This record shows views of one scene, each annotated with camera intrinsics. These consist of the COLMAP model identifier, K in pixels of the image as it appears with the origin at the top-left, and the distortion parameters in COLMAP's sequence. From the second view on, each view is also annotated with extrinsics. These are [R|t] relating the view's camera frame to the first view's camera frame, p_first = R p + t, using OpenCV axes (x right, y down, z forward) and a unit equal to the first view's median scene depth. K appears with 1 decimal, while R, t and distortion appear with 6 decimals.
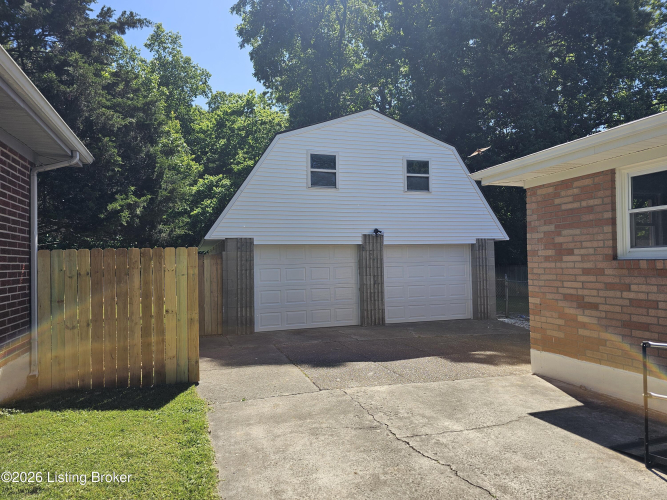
lens RADIAL K [[450.7, 0, 332.6], [0, 450.7, 250.1], [0, 0, 1]] dist [-0.002095, -0.000932]
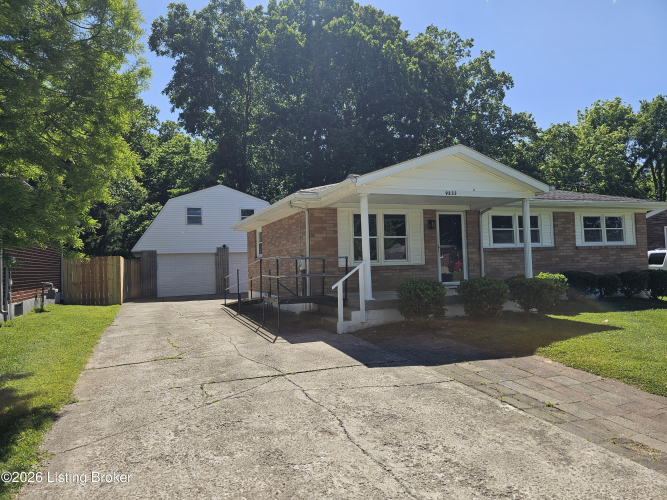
lens RADIAL K [[450.7, 0, 334.2], [0, 450.7, 250.3], [0, 0, 1]] dist [-0.002095, -0.000932]
pose [[0.997077, -0.010069, 0.075739, 0.440329], [0.010608, 0.999921, -0.006718, -0.004774], [-0.075666, 0.007501, 0.997105, -1.021488]]
